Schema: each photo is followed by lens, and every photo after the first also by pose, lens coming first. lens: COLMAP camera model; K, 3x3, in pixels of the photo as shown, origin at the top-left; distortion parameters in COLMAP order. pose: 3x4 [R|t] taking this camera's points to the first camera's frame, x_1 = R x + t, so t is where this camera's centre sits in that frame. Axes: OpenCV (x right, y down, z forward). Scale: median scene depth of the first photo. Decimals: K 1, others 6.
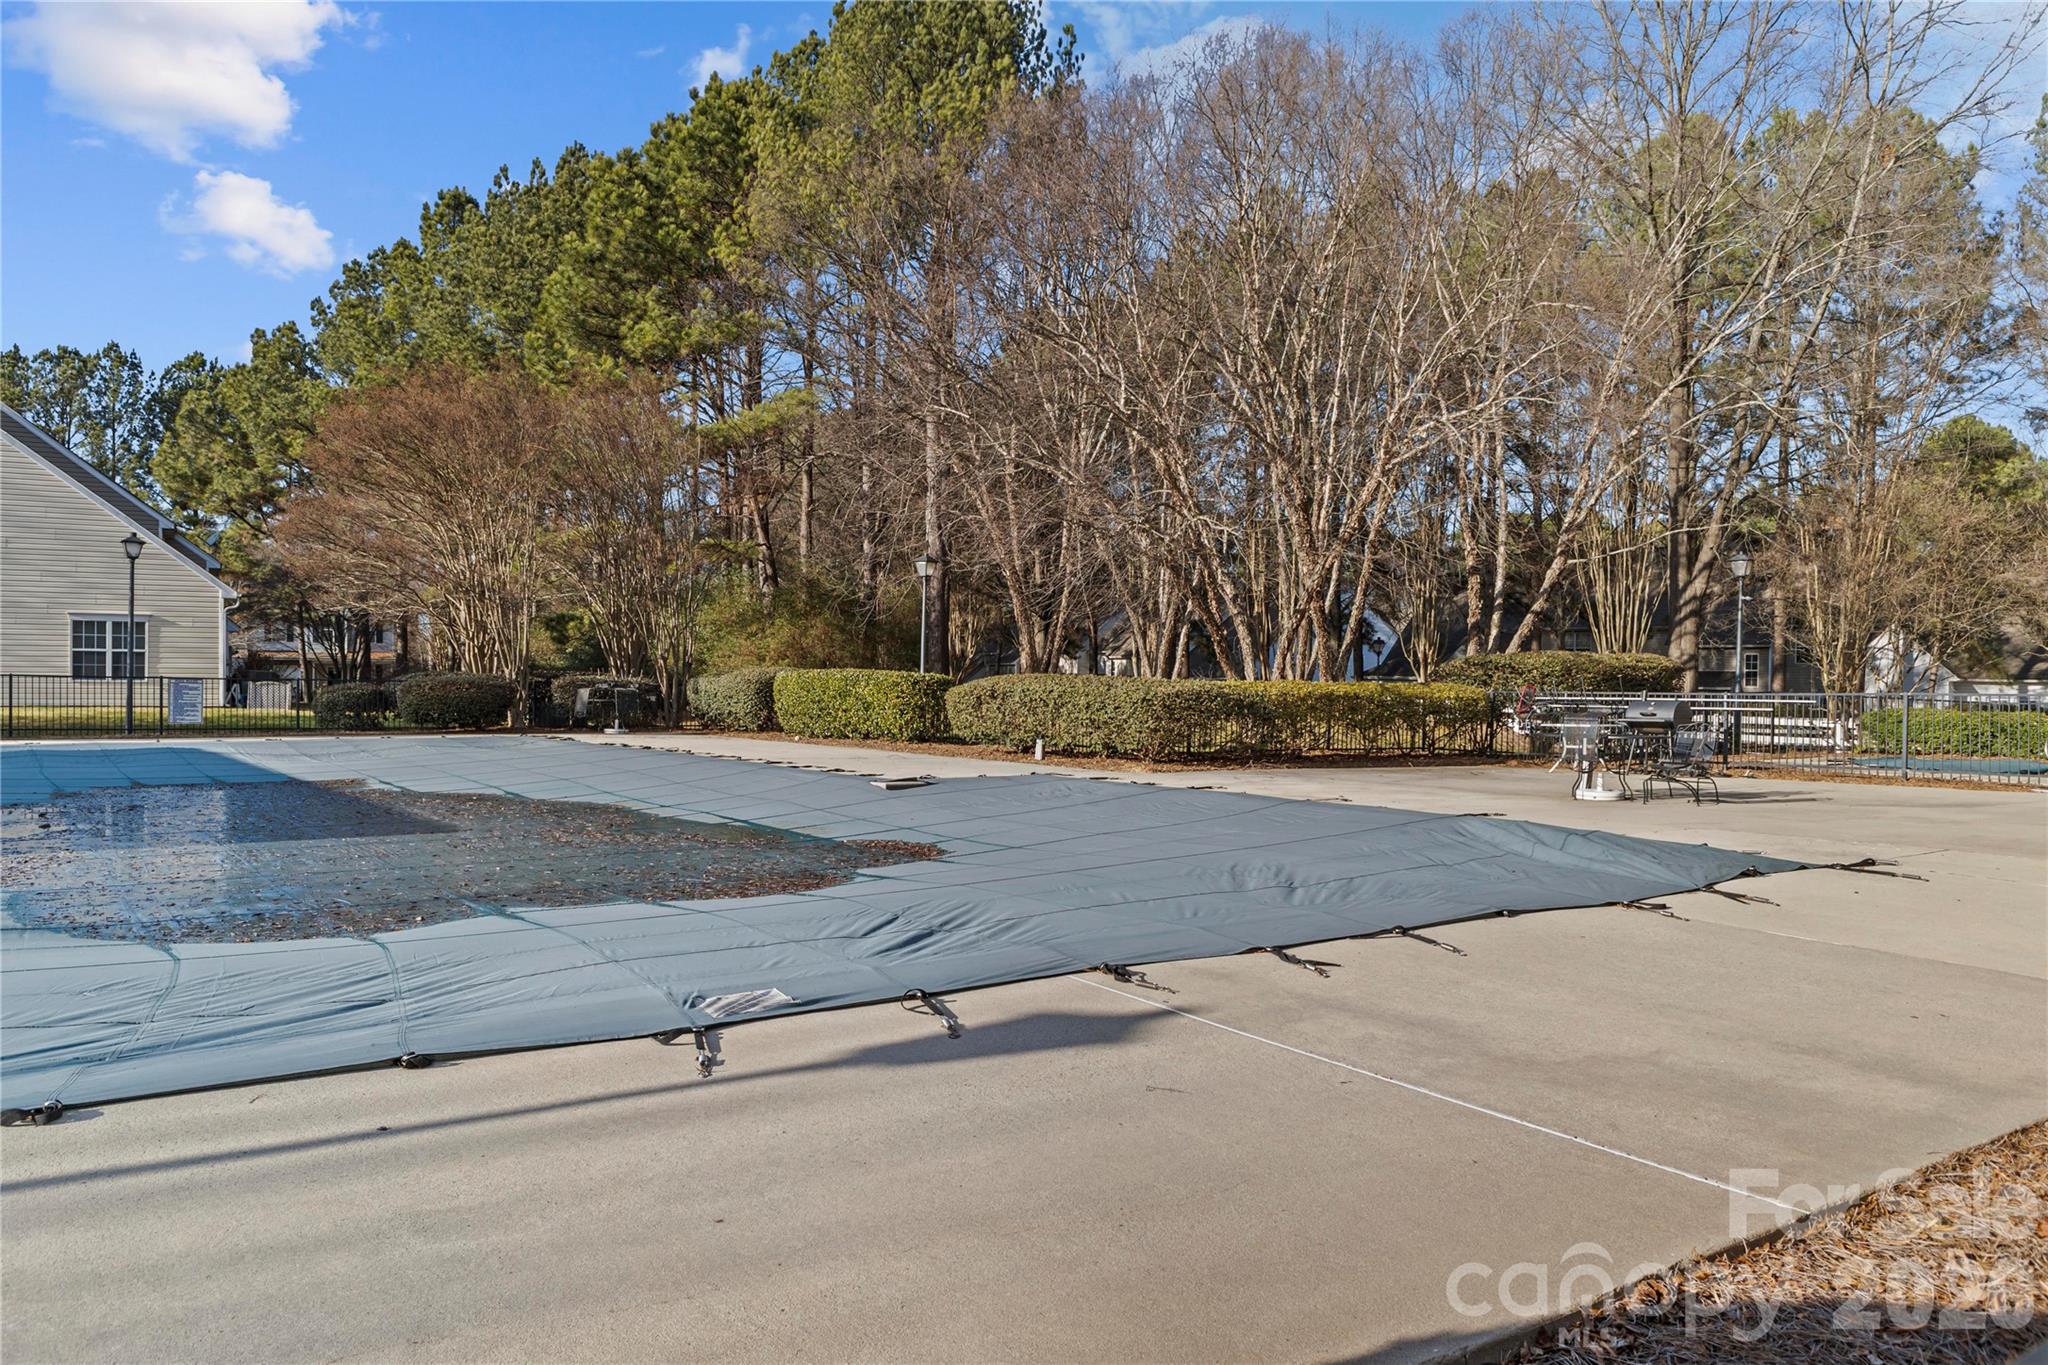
lens RADIAL K [[1569.6, 0, 1027.2], [0, 1569.6, 657.4], [0, 0, 1]] dist [0.032879, -0.049490]
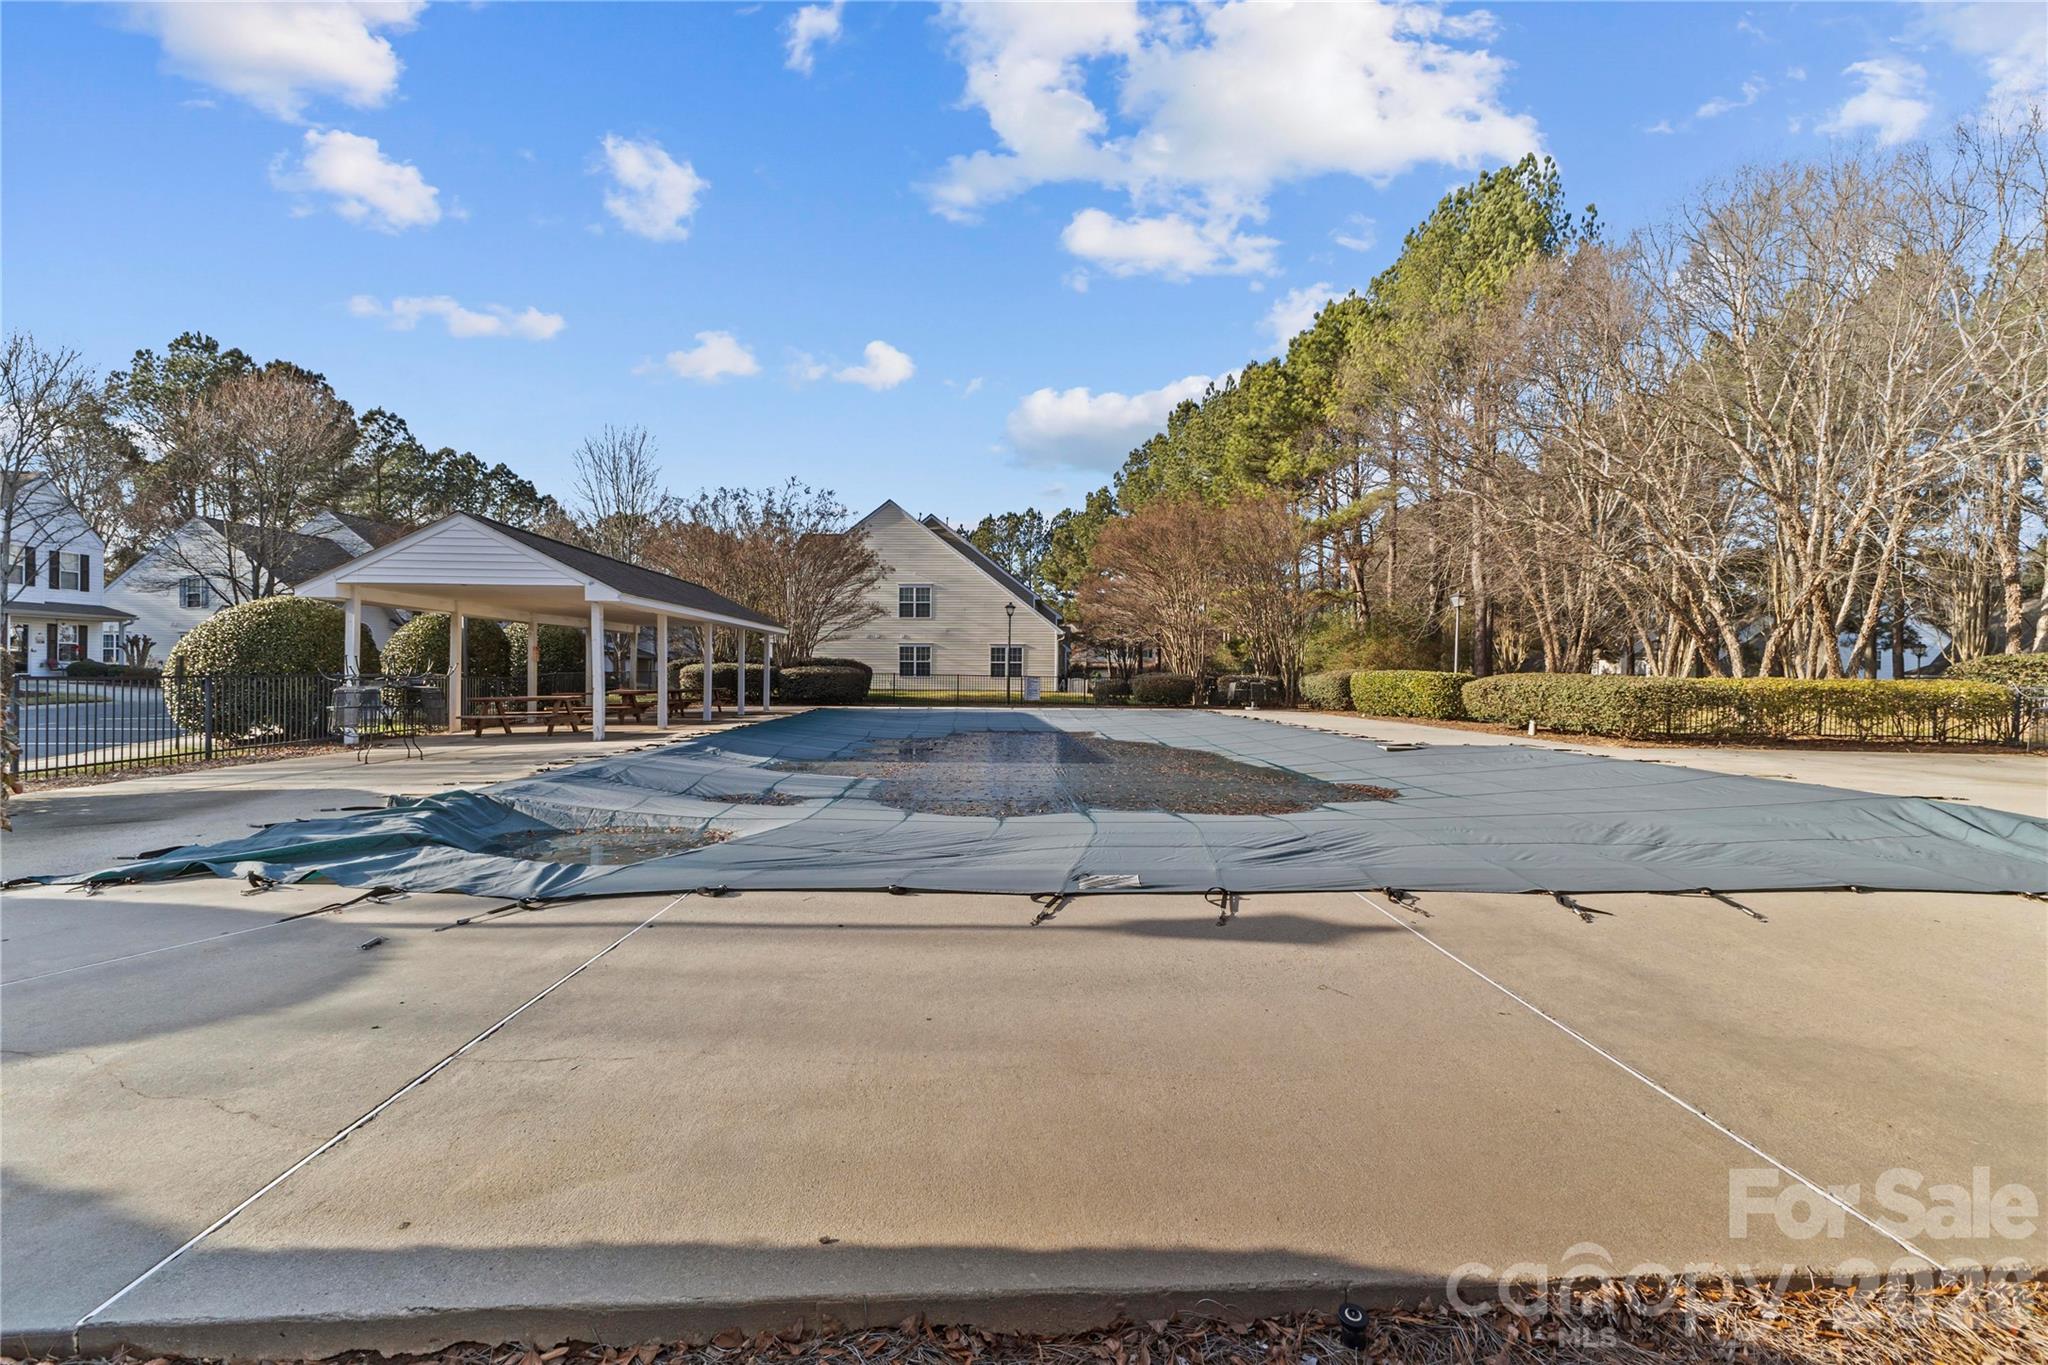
lens RADIAL K [[913.9, 0, 1025.9], [0, 913.9, 661.4], [0, 0, 1]] dist [-0.000208, -0.000987]
pose [[0.818752, -0.010234, -0.574056, 0.095159], [0.007203, 0.999946, -0.007553, 0.002757], [0.574102, 0.002050, 0.818782, 0.073291]]
